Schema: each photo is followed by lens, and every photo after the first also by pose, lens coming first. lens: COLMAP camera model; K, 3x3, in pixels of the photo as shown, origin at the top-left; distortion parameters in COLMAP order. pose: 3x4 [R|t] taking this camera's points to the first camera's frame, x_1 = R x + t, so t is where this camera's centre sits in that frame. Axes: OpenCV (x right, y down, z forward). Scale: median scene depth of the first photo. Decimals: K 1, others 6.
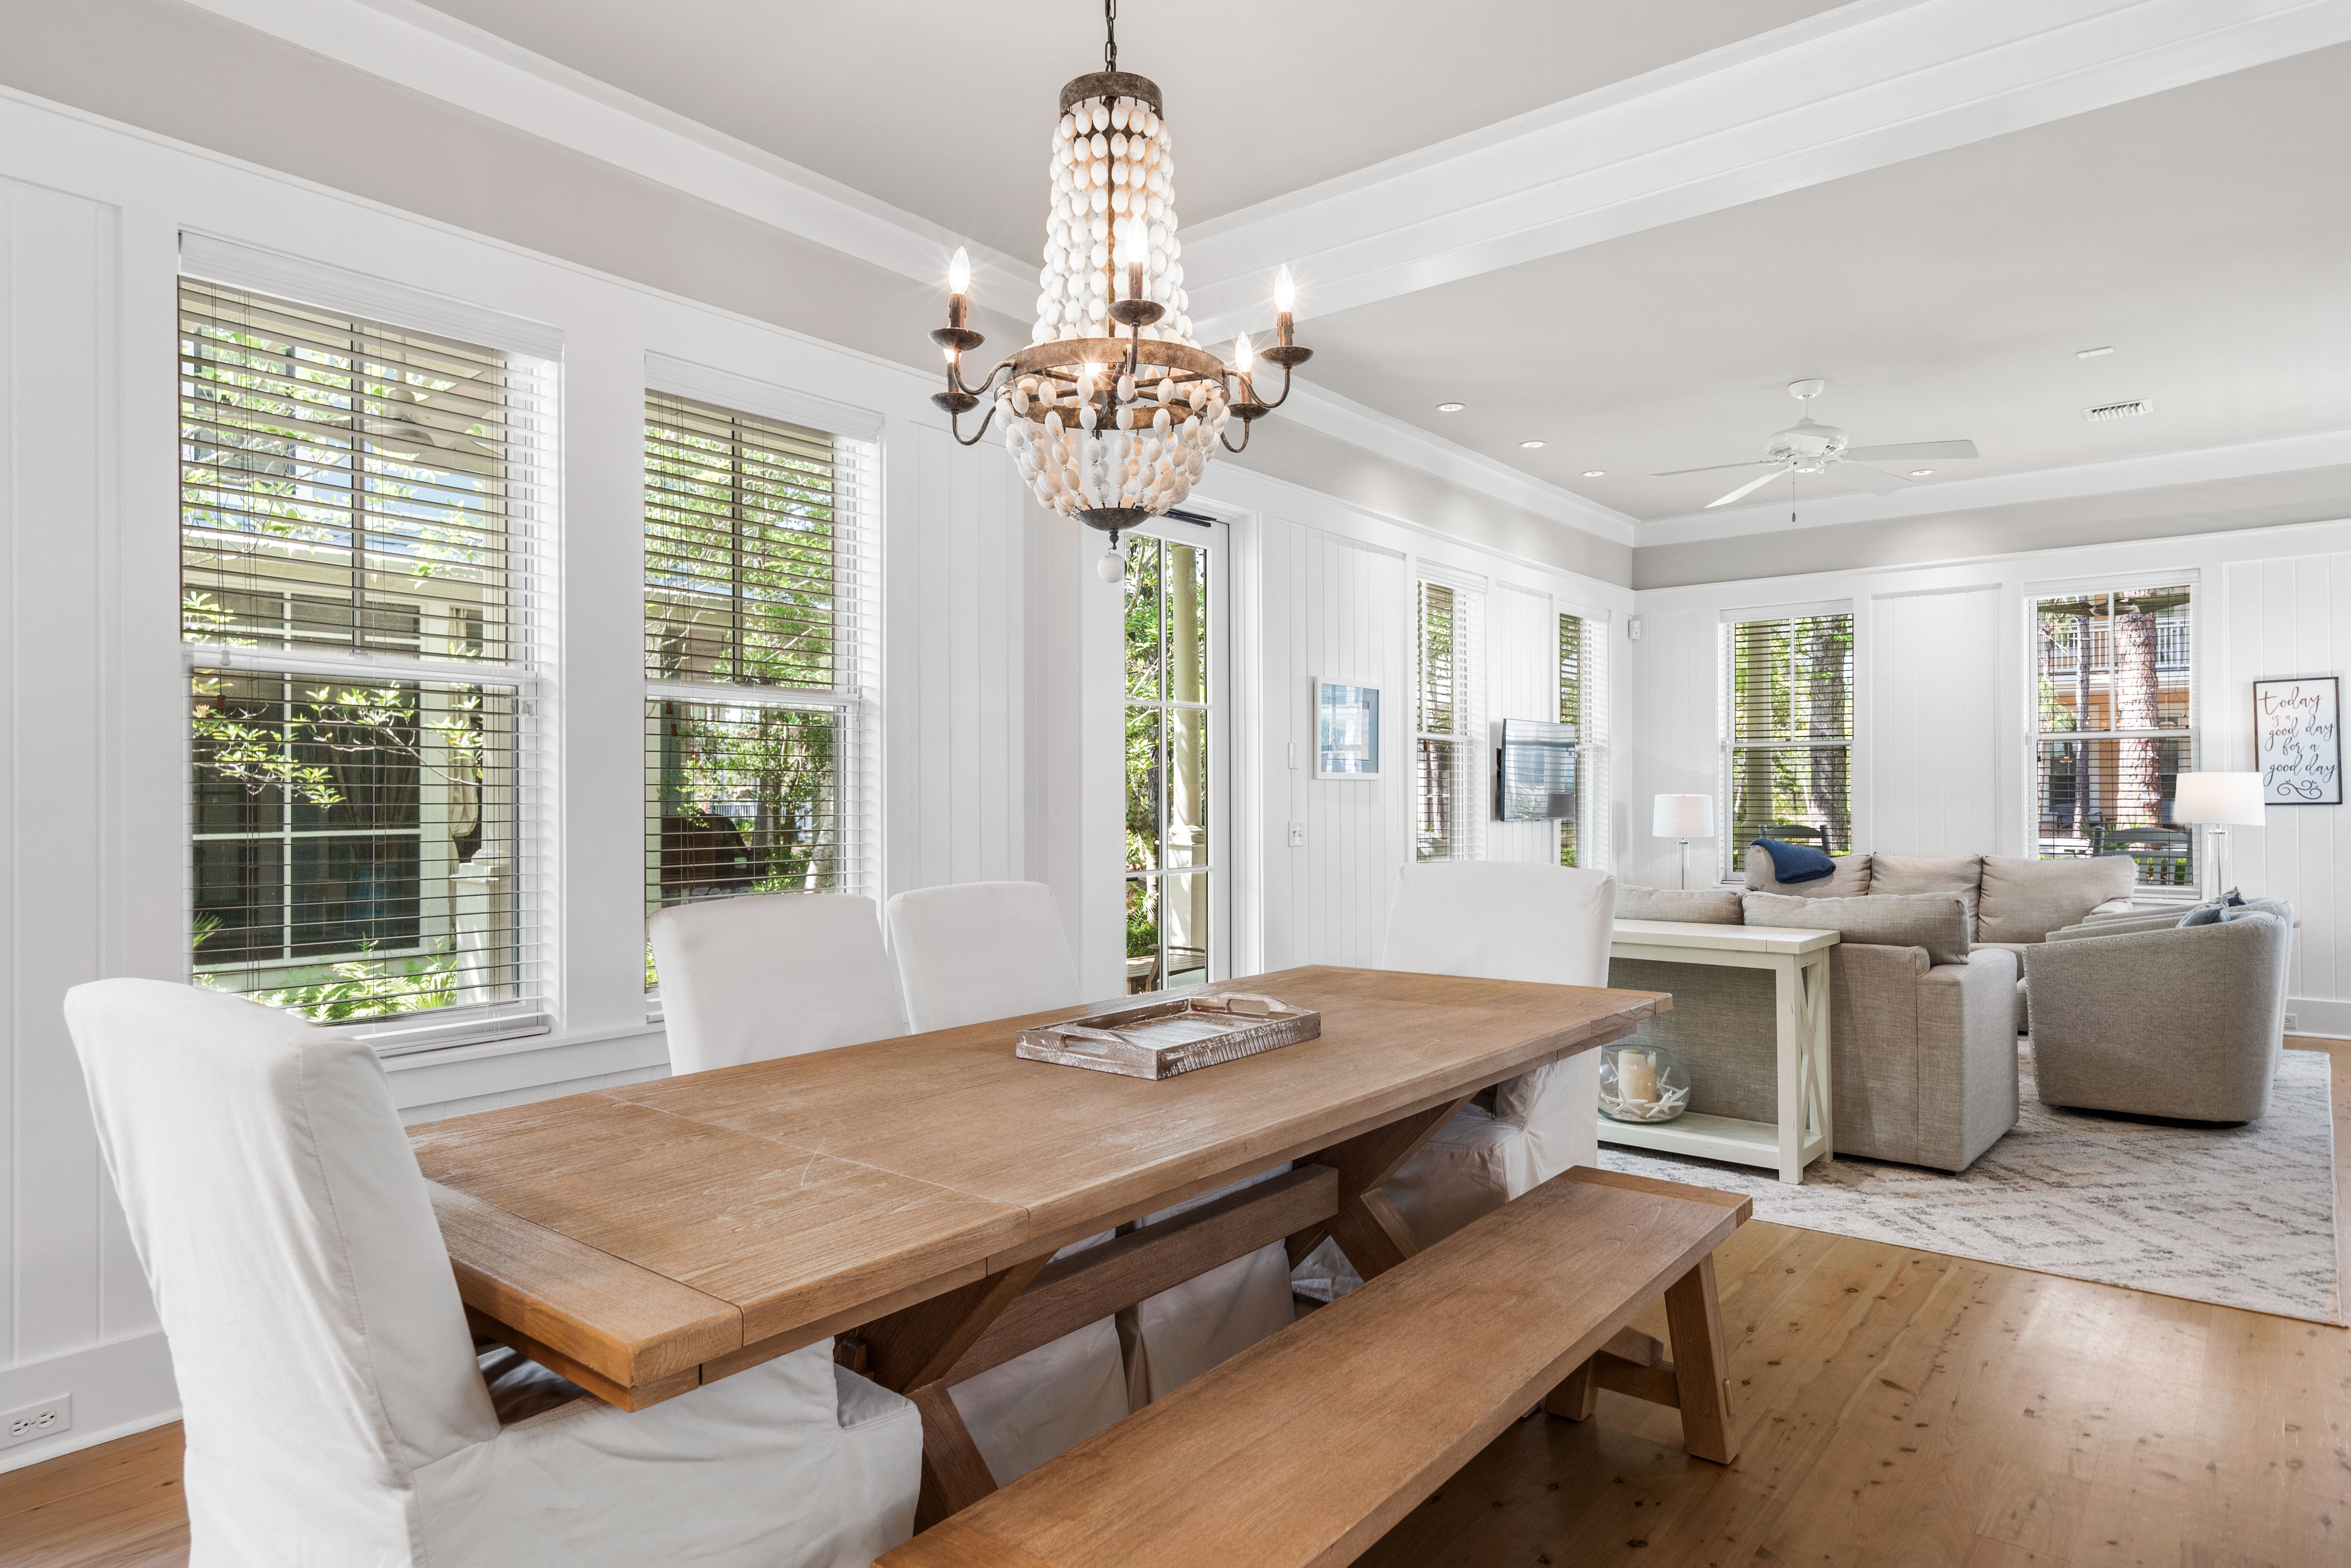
lens RADIAL K [[1348.6, 0, 1180.5], [0, 1348.6, 769.3], [0, 0, 1]] dist [0.004467, 0.000503]
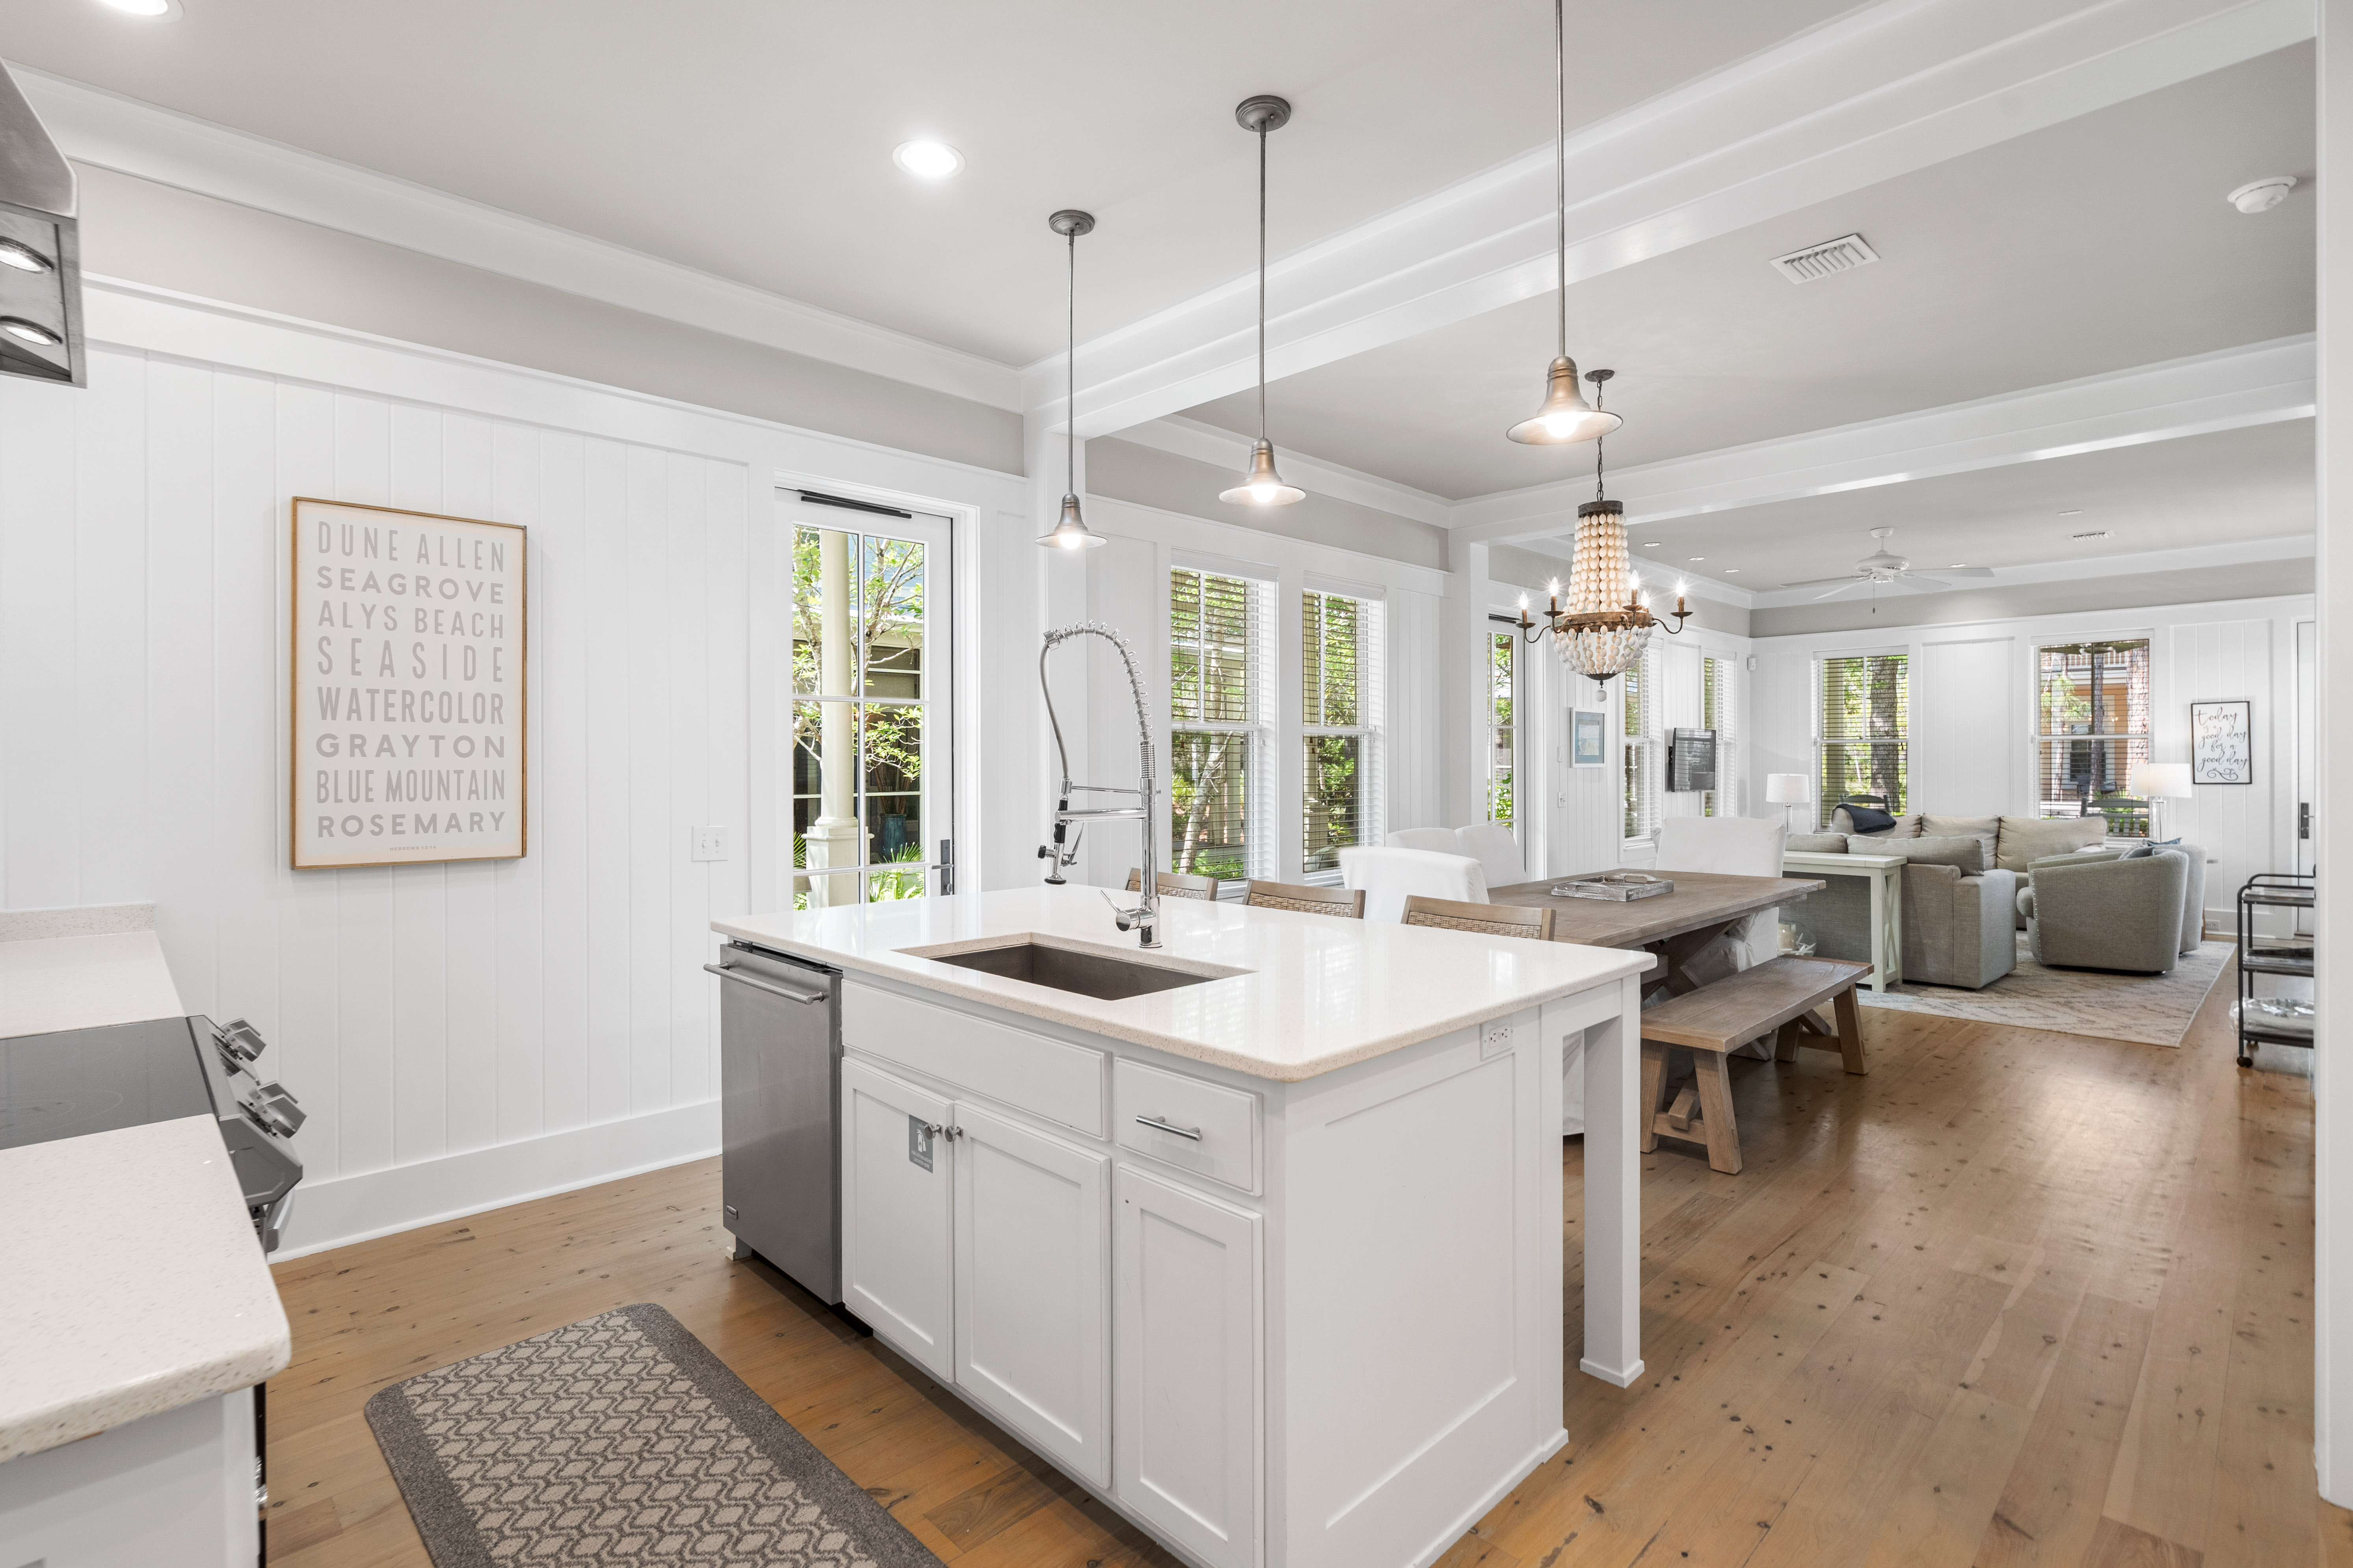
lens RADIAL K [[1088.1, 0, 1162.8], [0, 1088.1, 745.5], [0, 0, 1]] dist [-0.001433, 0.000051]
pose [[0.991638, -0.000558, -0.129052, -0.285270], [0.001103, 0.999991, 0.004153, -0.033065], [0.129048, -0.004261, 0.991629, -0.523751]]
